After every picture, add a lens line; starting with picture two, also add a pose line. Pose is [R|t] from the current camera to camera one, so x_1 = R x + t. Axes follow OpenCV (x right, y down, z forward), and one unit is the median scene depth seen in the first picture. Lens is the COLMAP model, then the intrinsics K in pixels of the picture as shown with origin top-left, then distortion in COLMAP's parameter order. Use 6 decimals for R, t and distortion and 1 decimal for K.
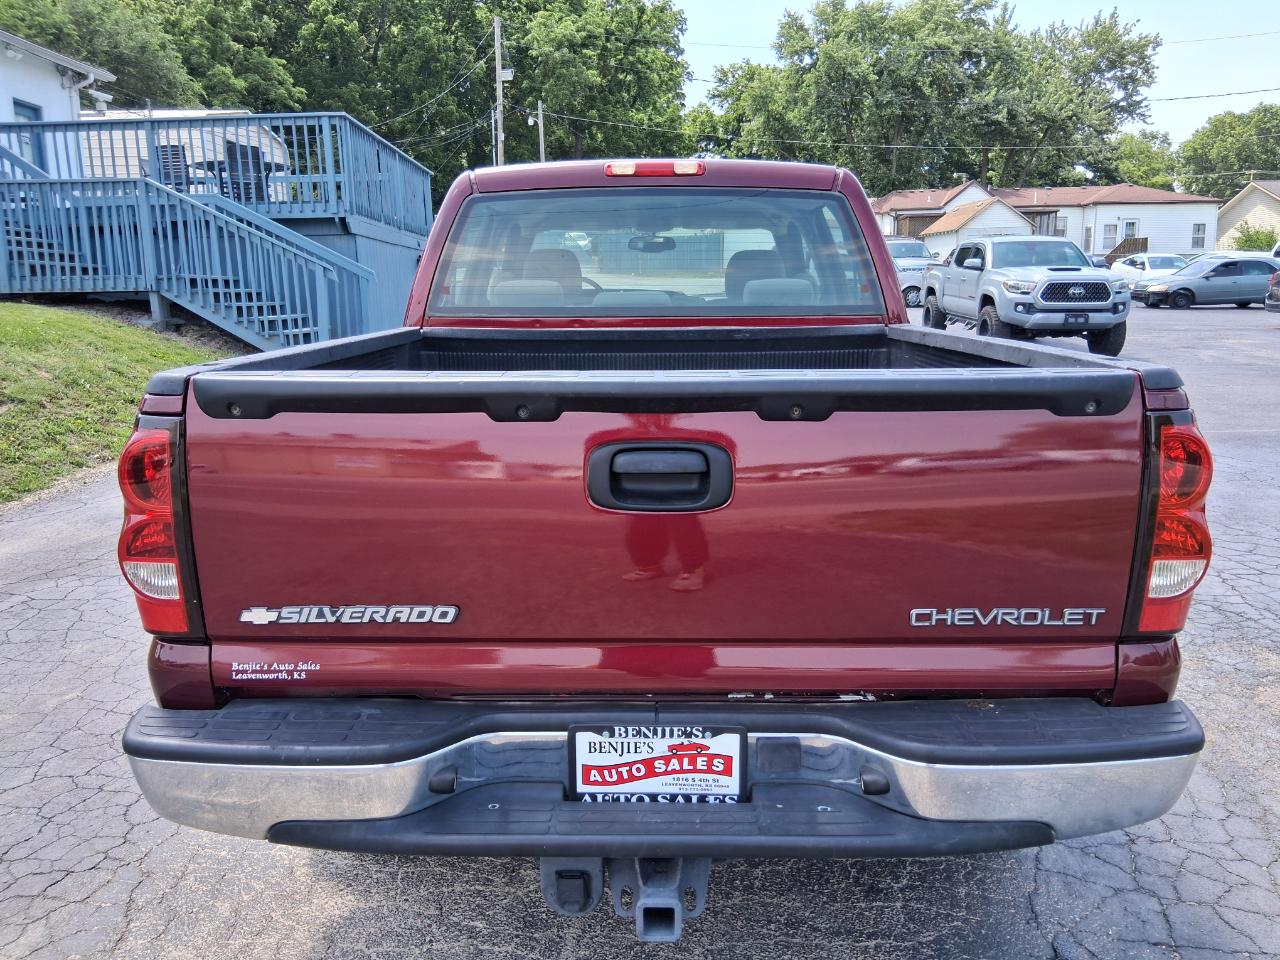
lens RADIAL K [[976.3, 0, 619.4], [0, 976.3, 477.0], [0, 0, 1]] dist [0.106162, -0.171350]
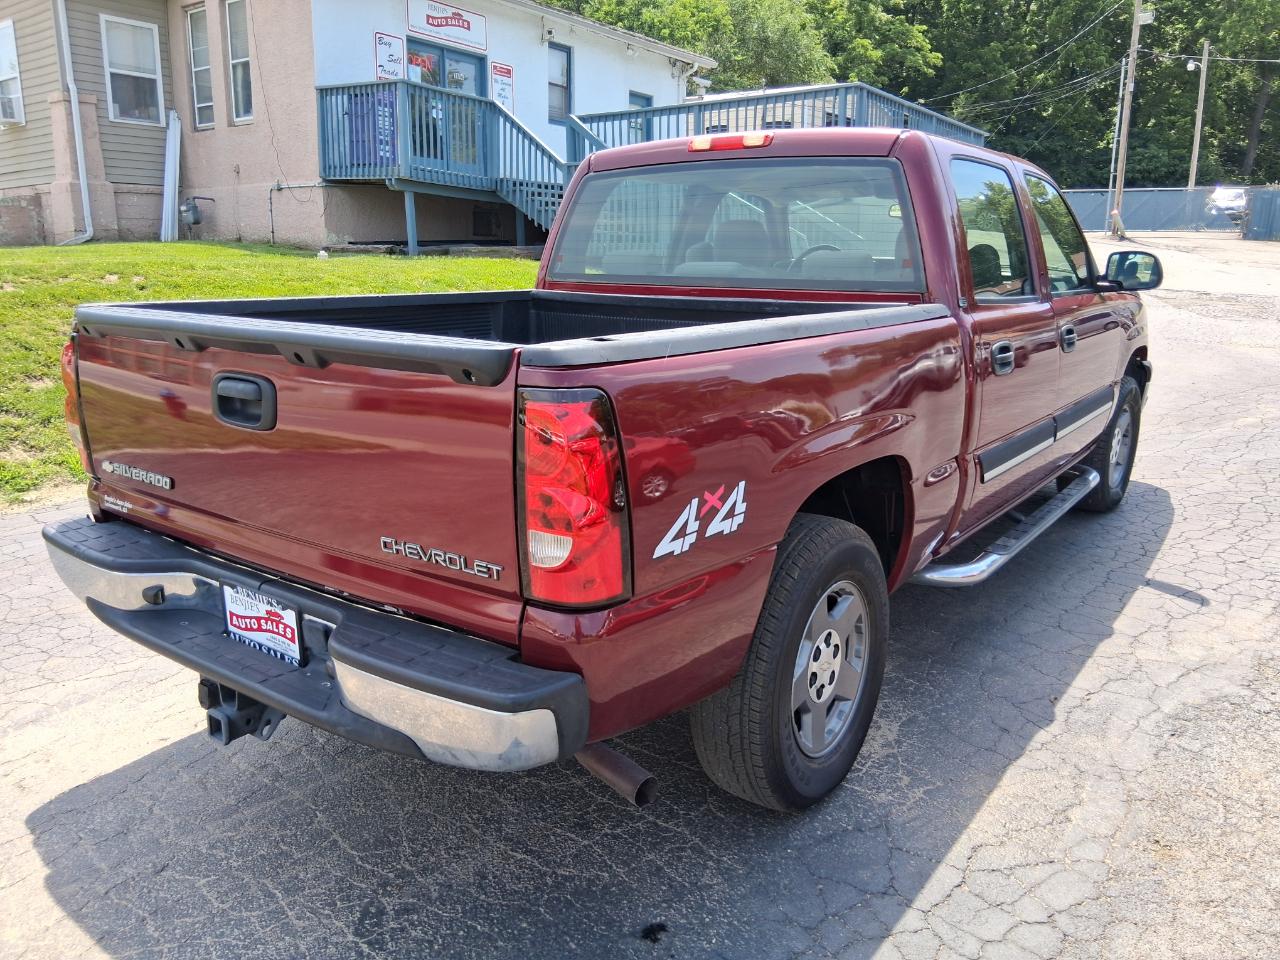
lens RADIAL K [[970.5, 0, 633.7], [0, 970.5, 473.6], [0, 0, 1]] dist [0.076383, -0.110809]
pose [[0.818439, 0.144353, -0.556166, 1.142696], [-0.126121, 0.989455, 0.071216, -0.059723], [0.560581, 0.011858, 0.828015, 0.194322]]
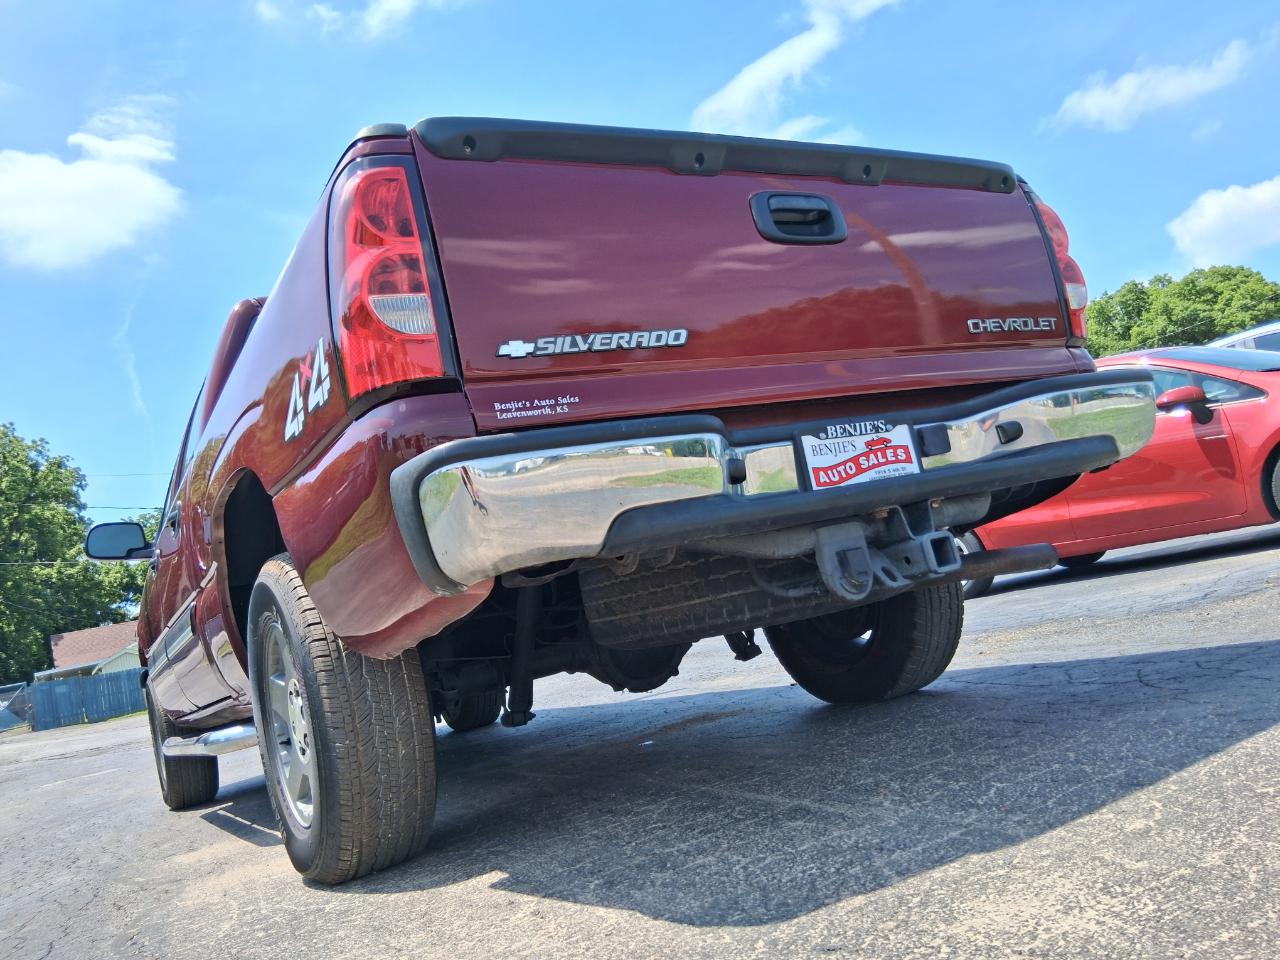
lens RADIAL K [[1001.4, 0, 622.6], [0, 1001.4, 476.8], [0, 0, 1]] dist [0.034060, -0.061340]
pose [[0.841415, -0.093643, 0.532214, -0.803202], [0.306071, 0.894253, -0.326545, 0.599395], [-0.445355, 0.437655, 0.781100, 0.235750]]
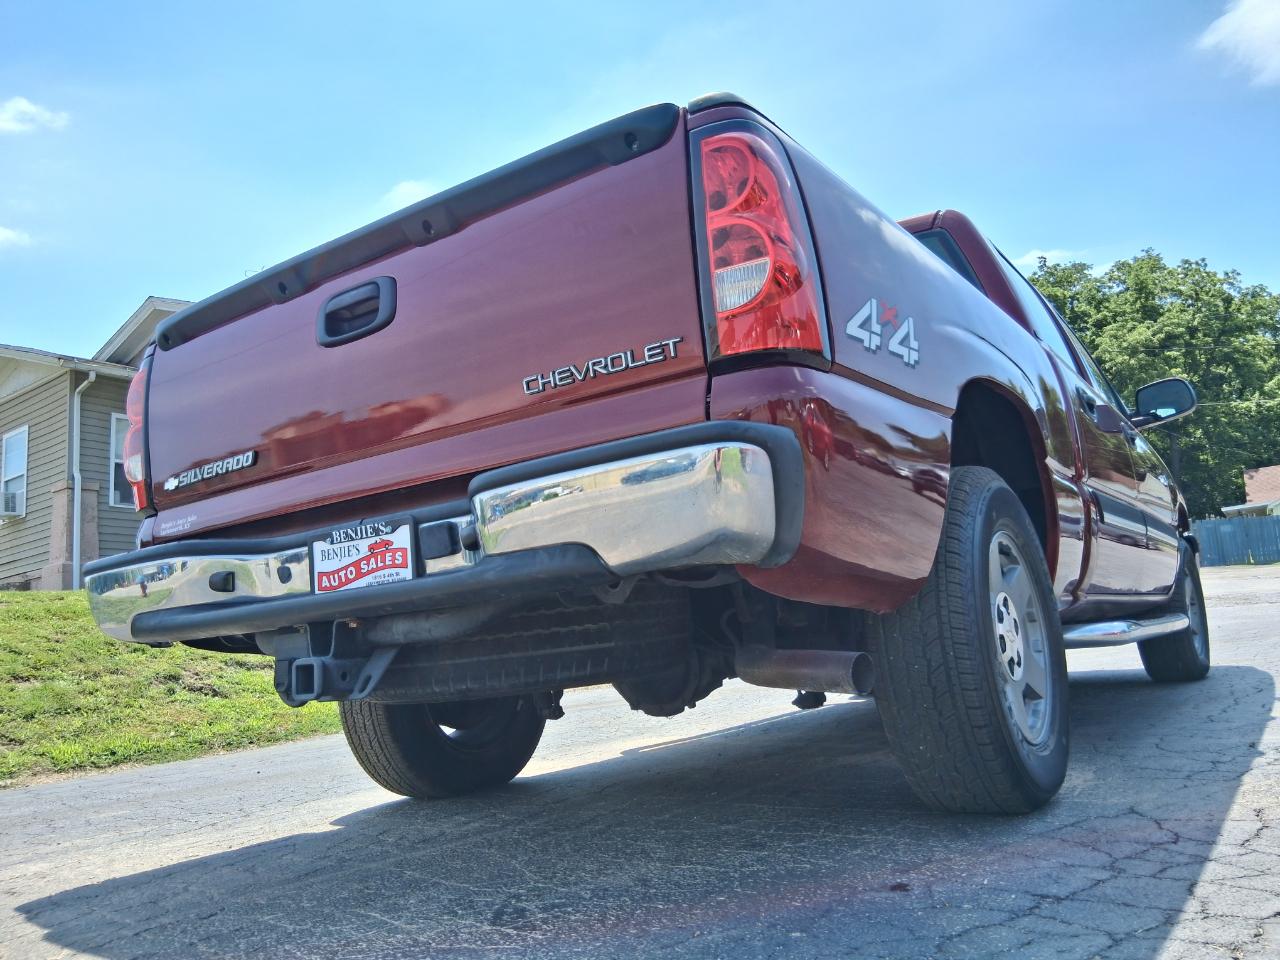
lens RADIAL K [[976.3, 0, 619.4], [0, 976.3, 477.0], [0, 0, 1]] dist [0.106162, -0.171350]
pose [[0.826653, -0.146944, -0.543187, 0.899041], [-0.048121, 0.943306, -0.328417, 0.549997], [0.560650, 0.297625, 0.772716, 0.274255]]
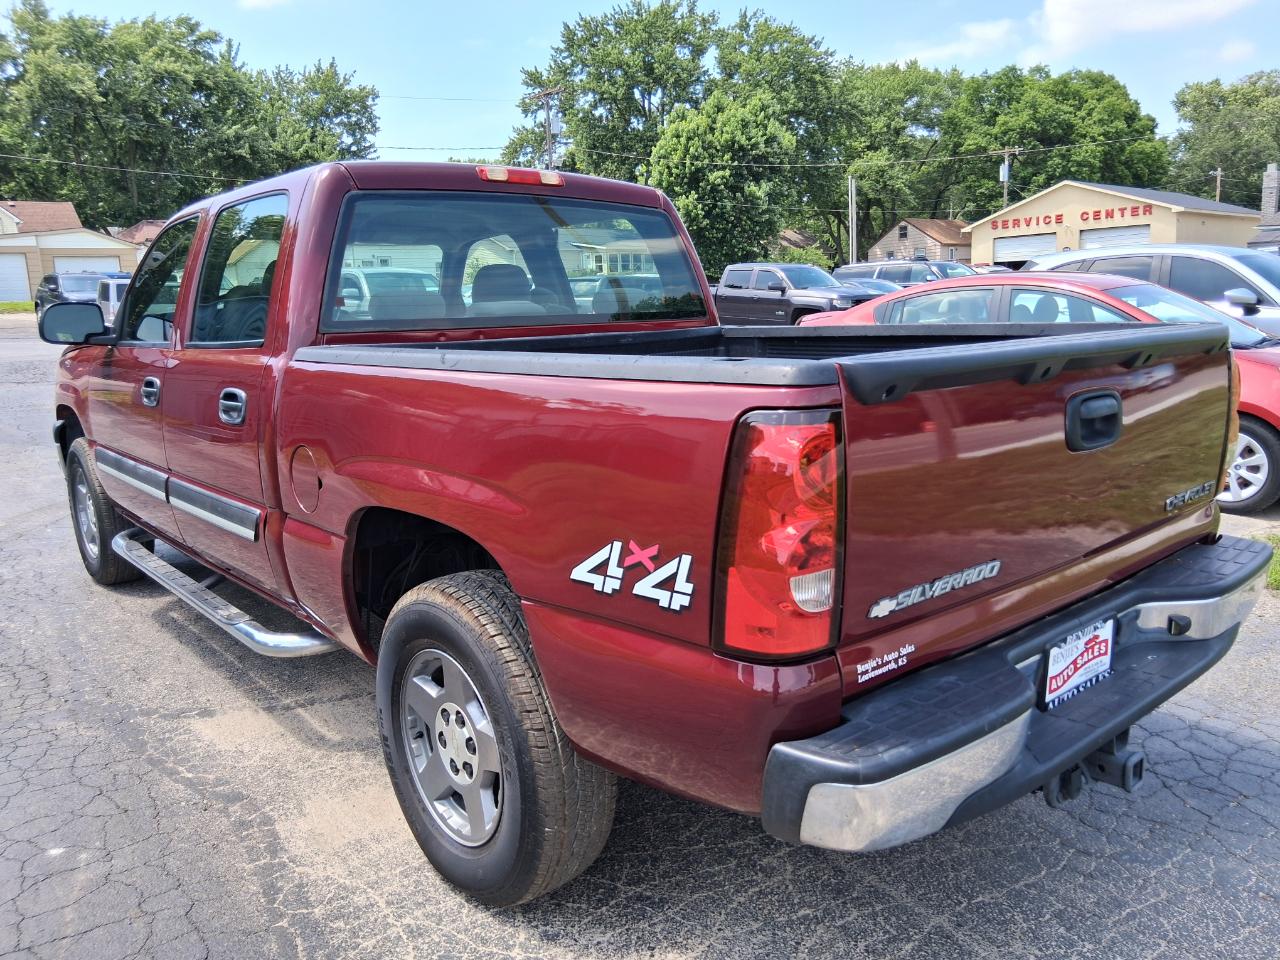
lens RADIAL K [[1001.4, 0, 622.6], [0, 1001.4, 476.8], [0, 0, 1]] dist [0.034060, -0.061340]
pose [[0.746123, -0.131185, 0.652756, -1.165513], [0.155337, 0.987640, 0.020931, -0.045979], [-0.647434, 0.085780, 0.757279, 0.404457]]
